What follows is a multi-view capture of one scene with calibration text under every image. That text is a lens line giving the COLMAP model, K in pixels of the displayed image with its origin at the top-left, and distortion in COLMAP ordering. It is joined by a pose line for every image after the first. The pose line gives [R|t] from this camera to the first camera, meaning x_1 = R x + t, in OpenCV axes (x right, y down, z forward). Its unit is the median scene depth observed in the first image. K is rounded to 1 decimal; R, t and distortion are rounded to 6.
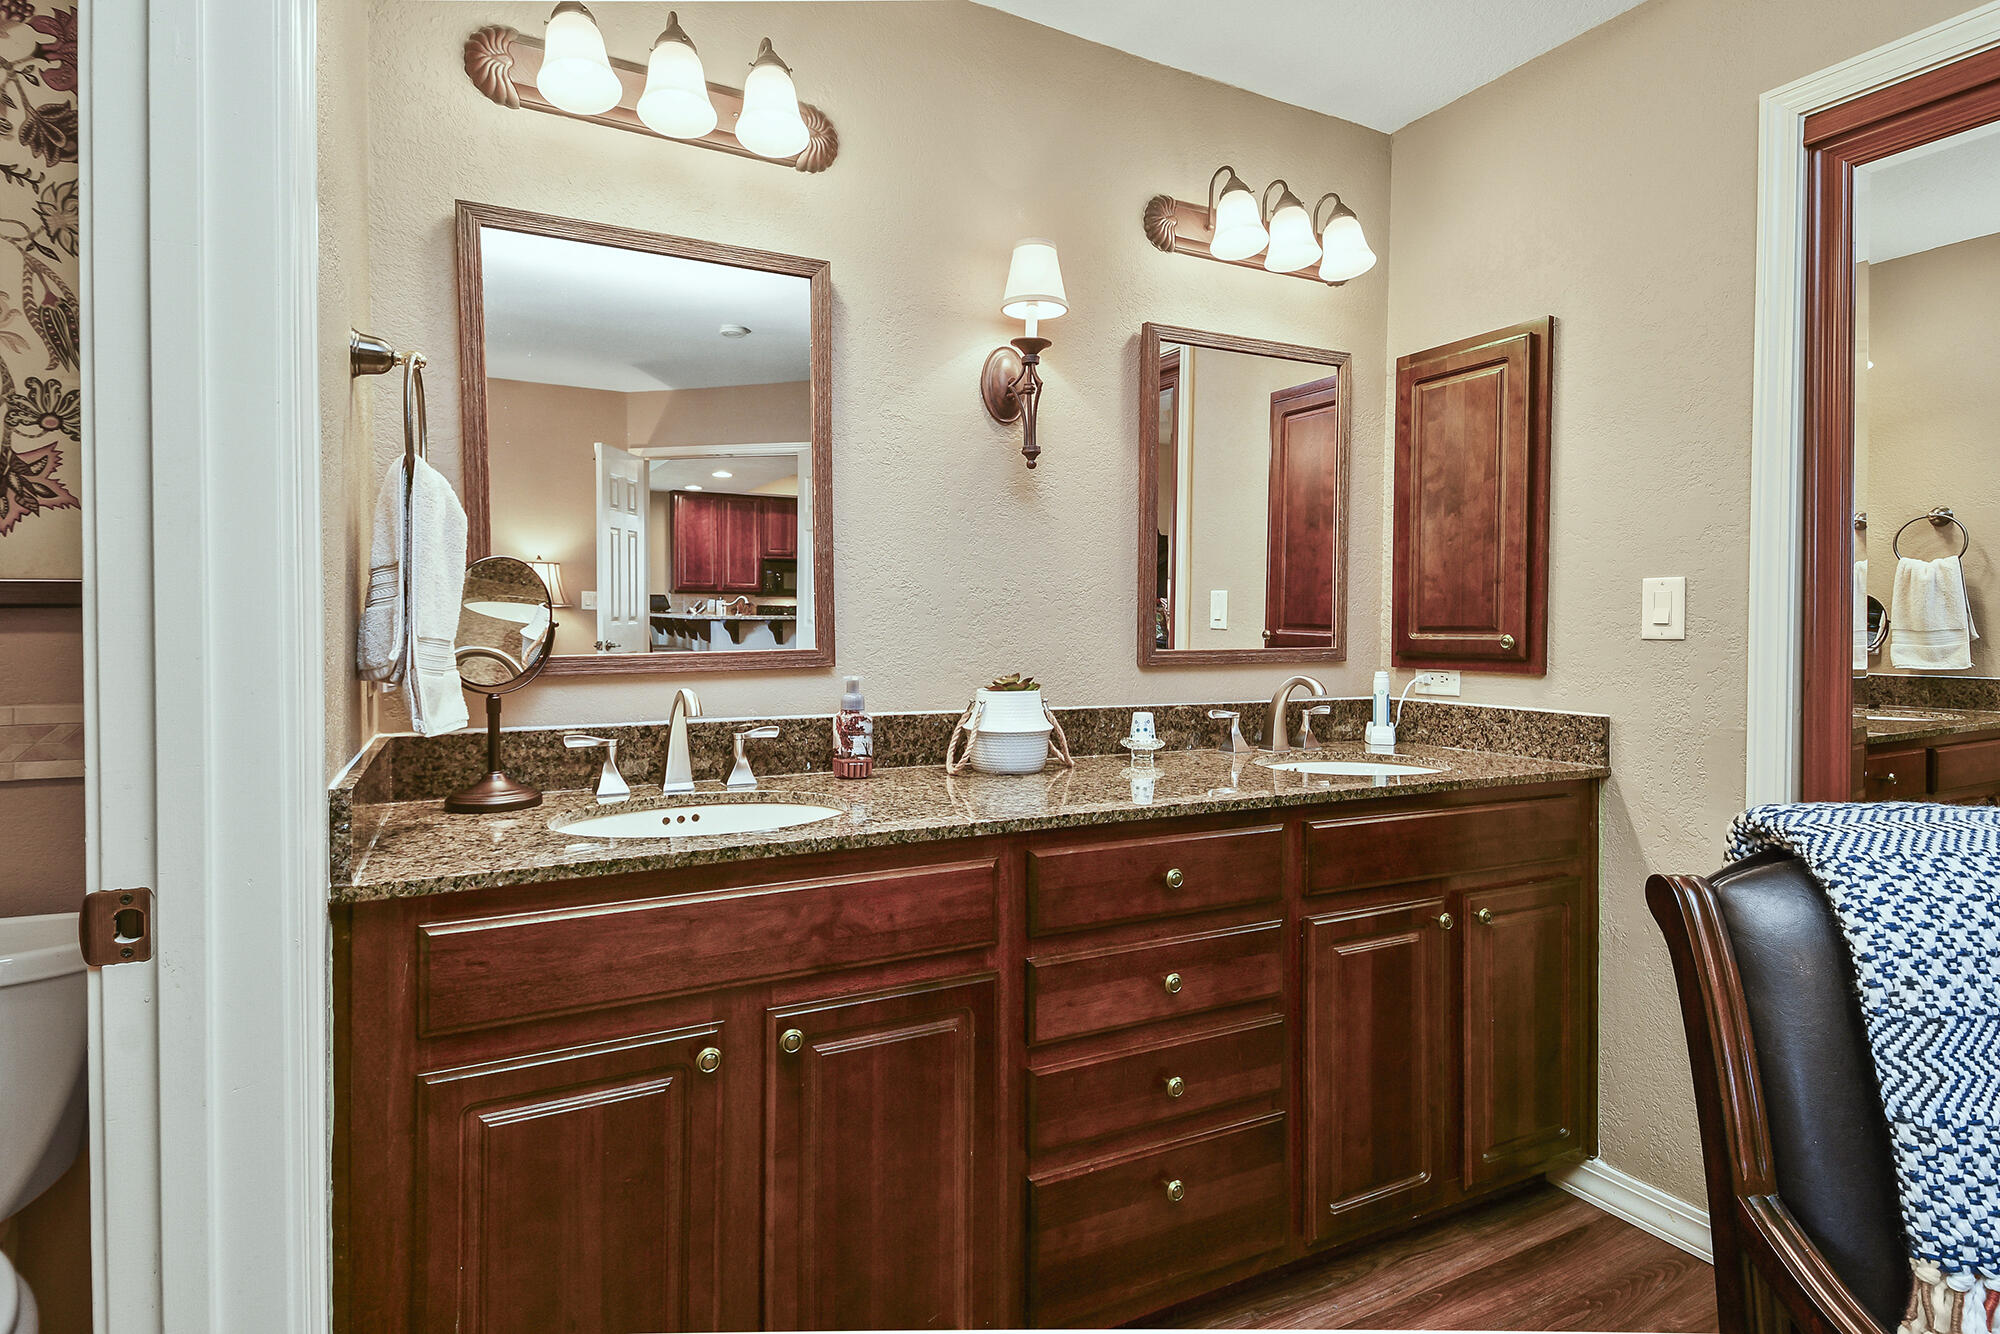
lens RADIAL K [[1061.2, 0, 1000.9], [0, 1061.2, 653.3], [0, 0, 1]] dist [0.045233, 0.000227]
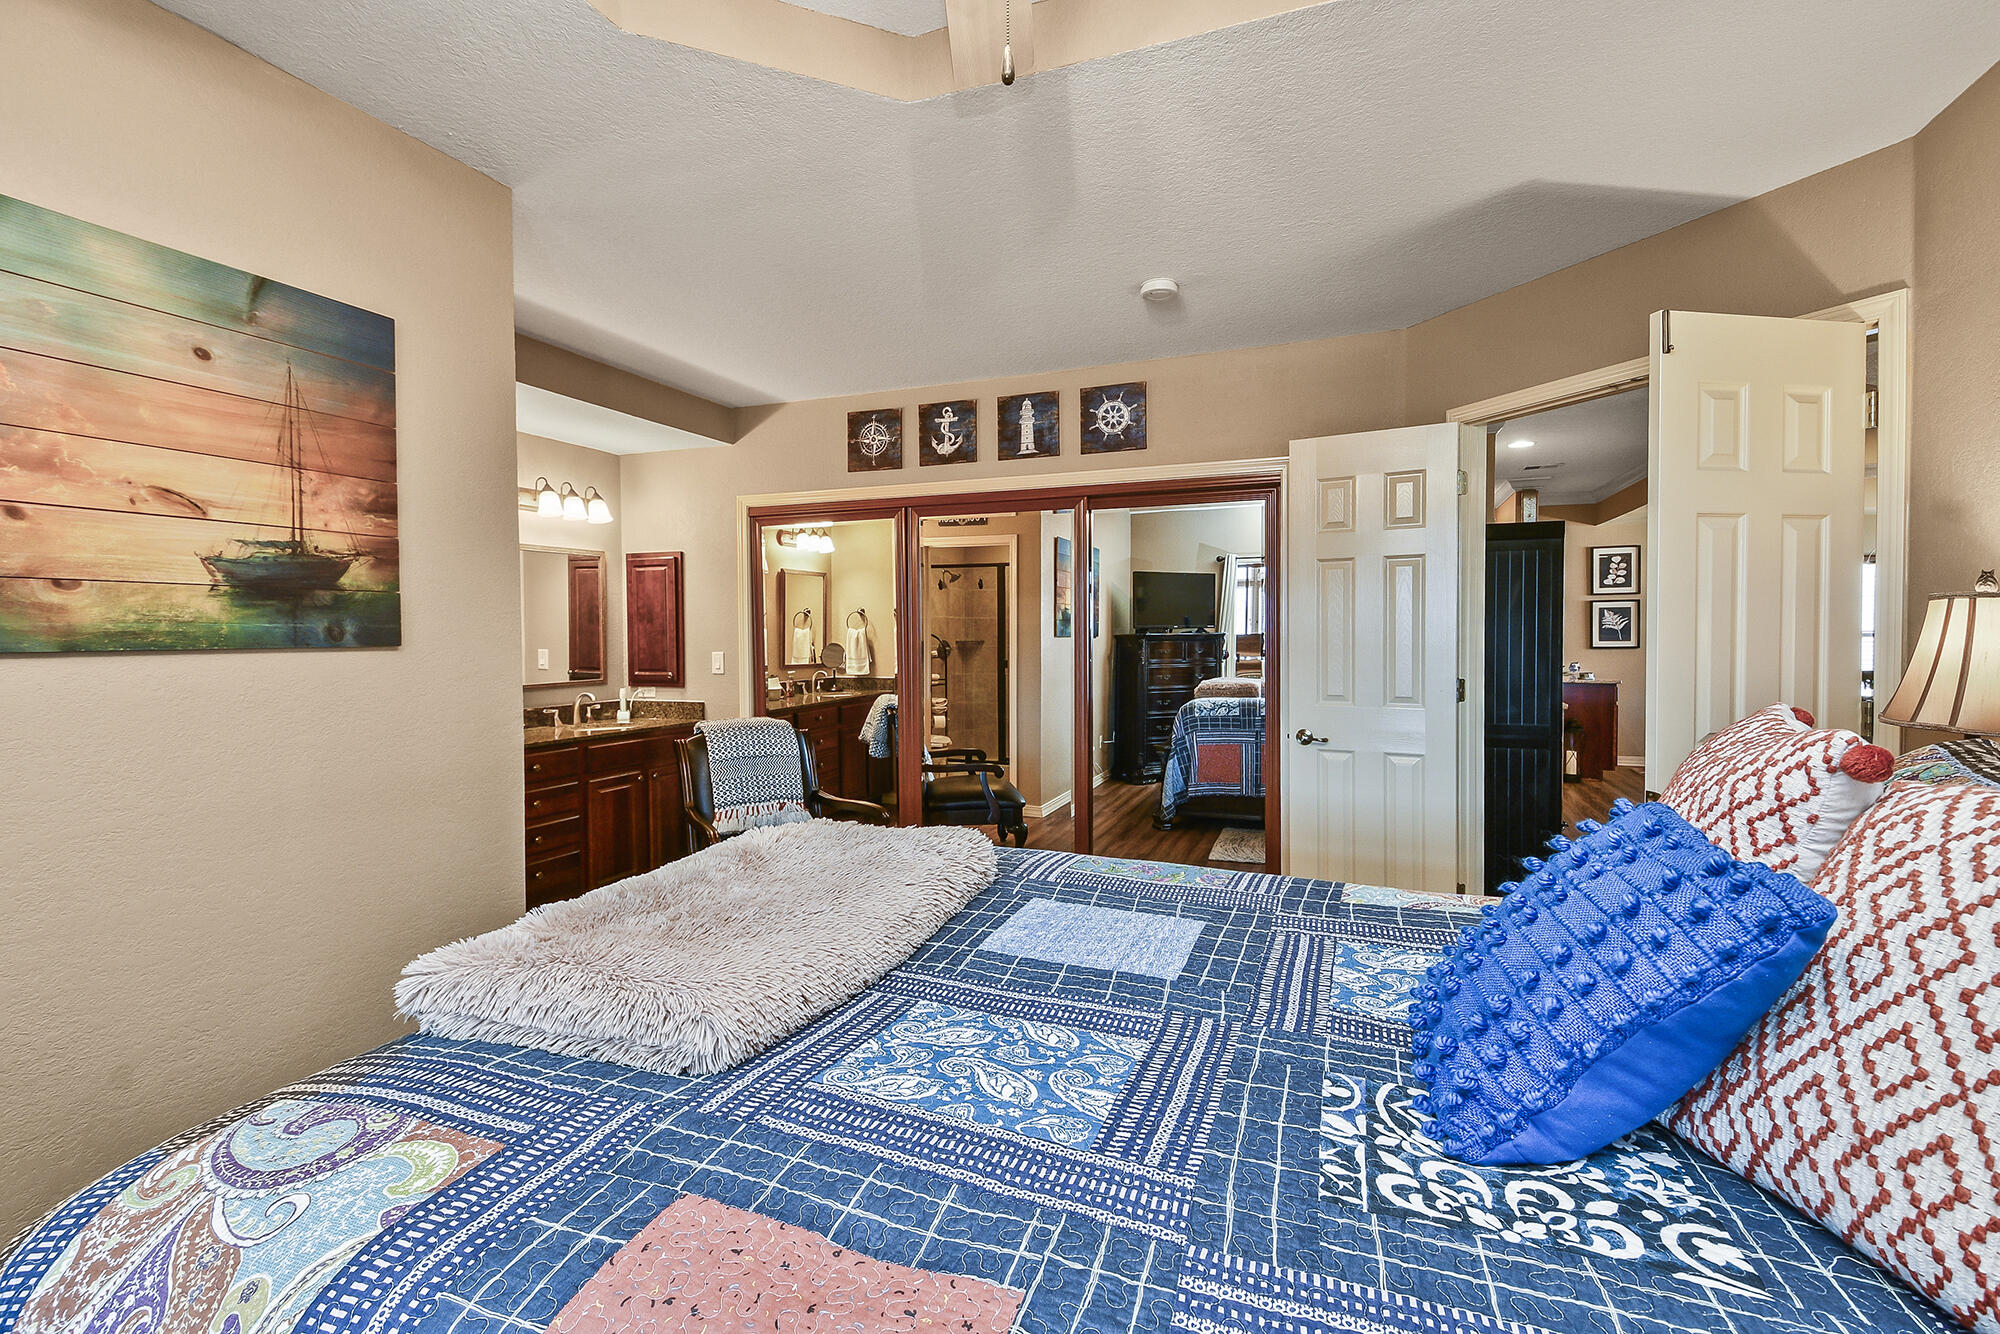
lens RADIAL K [[883.8, 0, 1005.5], [0, 883.8, 659.4], [0, 0, 1]] dist [0.000367, -0.000919]
pose [[0.765063, -0.027493, 0.643368, -0.261802], [0.026458, 0.999587, 0.011252, -0.048823], [-0.643412, 0.008414, 0.765474, -1.085263]]
